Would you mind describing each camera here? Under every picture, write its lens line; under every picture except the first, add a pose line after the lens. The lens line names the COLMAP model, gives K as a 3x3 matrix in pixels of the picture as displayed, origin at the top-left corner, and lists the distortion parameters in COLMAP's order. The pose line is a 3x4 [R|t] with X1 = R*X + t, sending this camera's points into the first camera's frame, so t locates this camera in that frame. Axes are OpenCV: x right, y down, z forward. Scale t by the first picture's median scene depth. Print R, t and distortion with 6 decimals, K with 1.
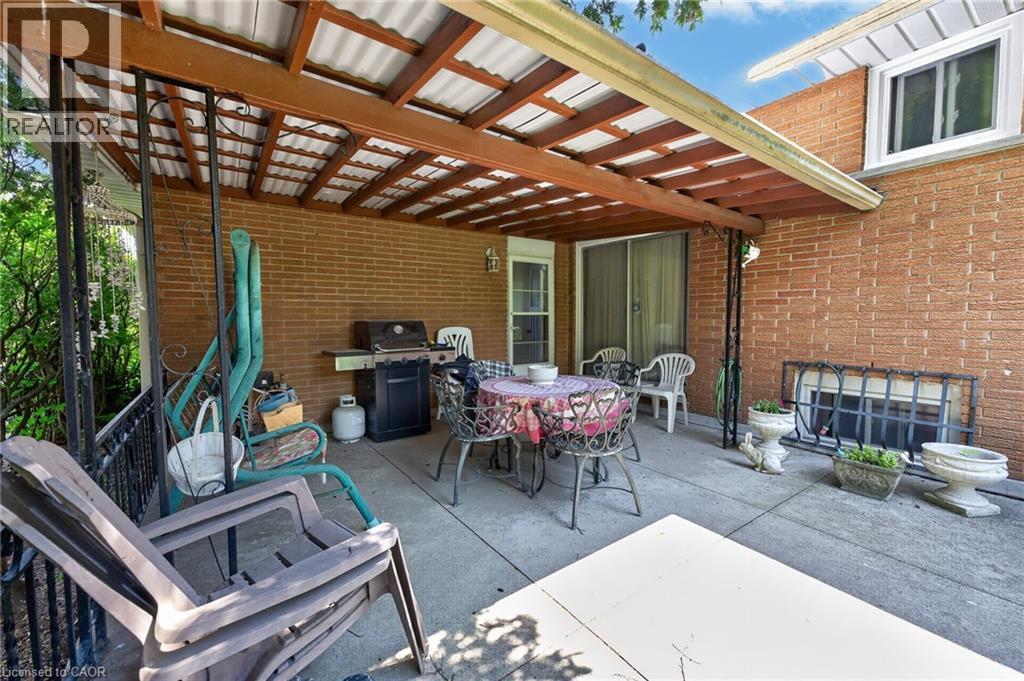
lens RADIAL K [[405.4, 0, 509.3], [0, 405.4, 337.6], [0, 0, 1]] dist [-0.001008, -0.000025]
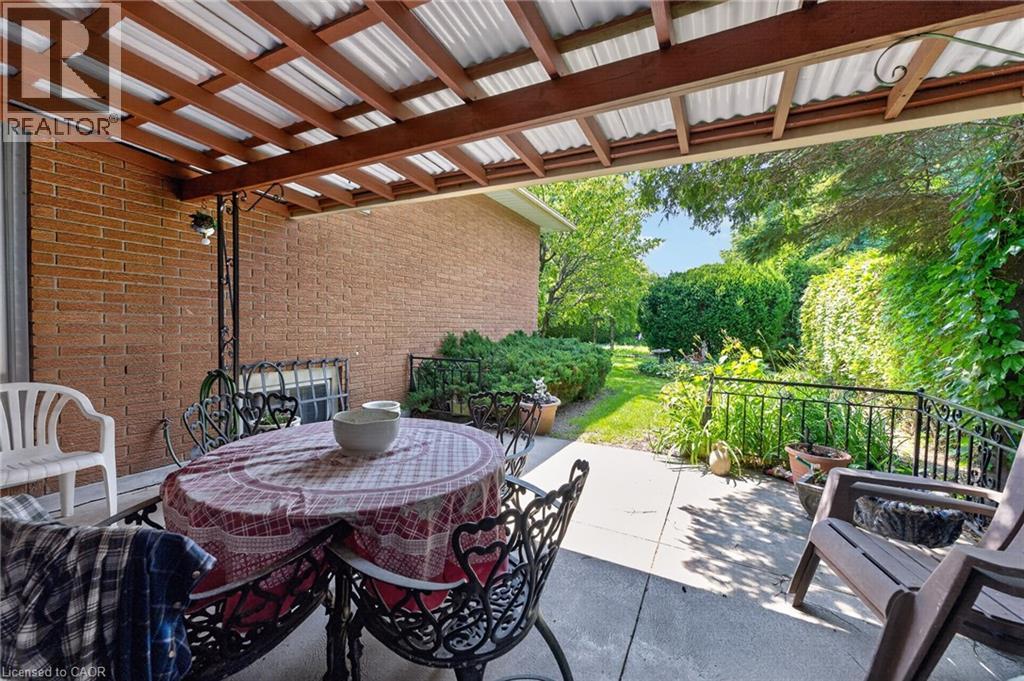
lens RADIAL K [[405.4, 0, 508.6], [0, 405.4, 340.6], [0, 0, 1]] dist [-0.001008, -0.000025]
pose [[-0.452930, -0.038016, 0.890735, -0.797022], [0.026601, 0.998069, 0.056124, -0.065276], [-0.891149, 0.049115, -0.451044, 2.075876]]
